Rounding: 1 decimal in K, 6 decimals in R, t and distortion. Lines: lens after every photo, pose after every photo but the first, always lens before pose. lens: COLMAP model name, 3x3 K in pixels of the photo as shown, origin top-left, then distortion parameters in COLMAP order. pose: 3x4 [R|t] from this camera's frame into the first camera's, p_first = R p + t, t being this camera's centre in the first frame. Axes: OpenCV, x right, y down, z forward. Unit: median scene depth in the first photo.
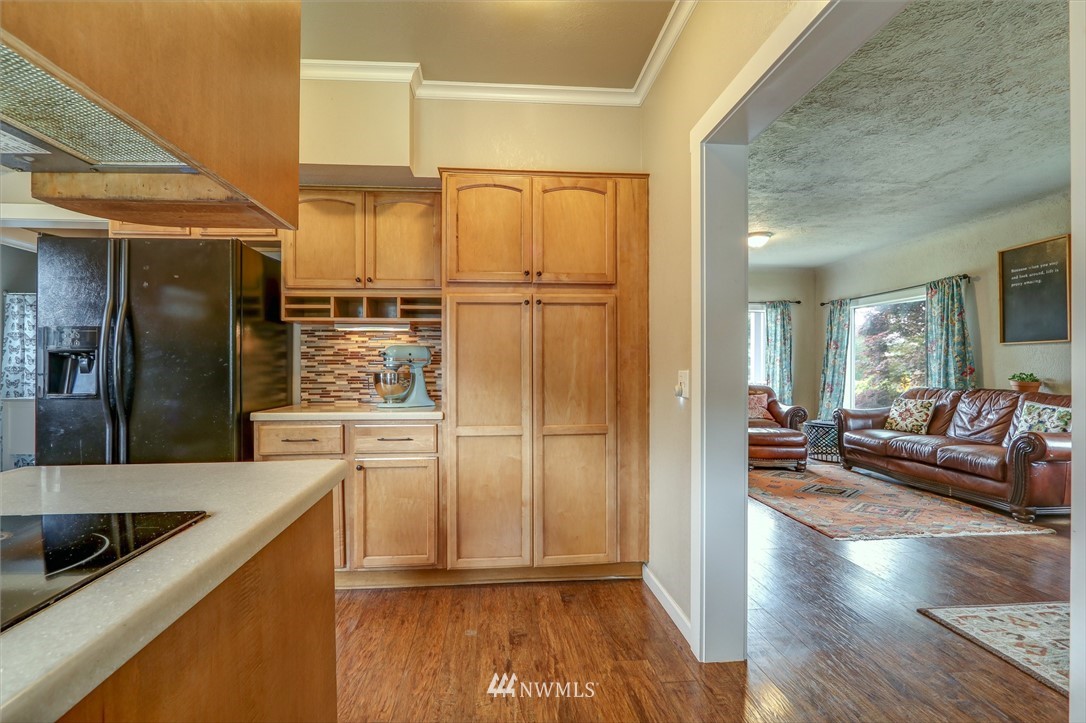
lens RADIAL K [[506.9, 0, 538.5], [0, 506.9, 357.6], [0, 0, 1]] dist [-0.009766, -0.000059]
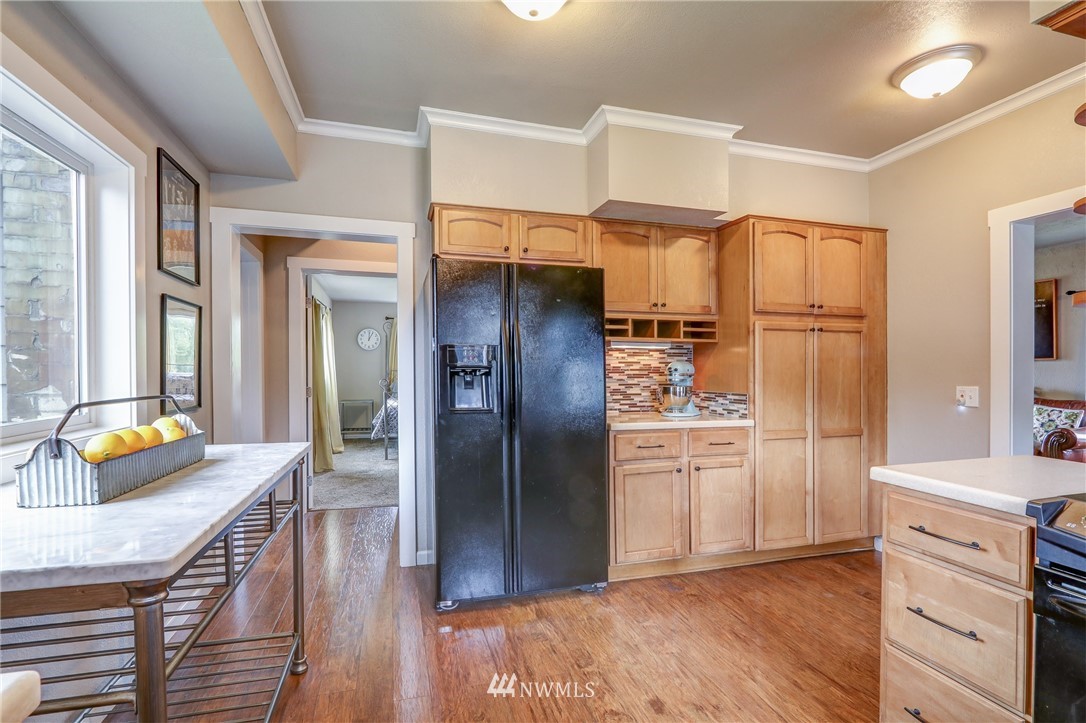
lens RADIAL K [[506.9, 0, 534.9], [0, 506.9, 364.0], [0, 0, 1]] dist [-0.009766, -0.000059]
pose [[0.980341, 0.007828, 0.197157, -0.896319], [-0.008850, 0.999952, 0.004306, -0.023962], [-0.197114, -0.005966, 0.980362, -0.066654]]
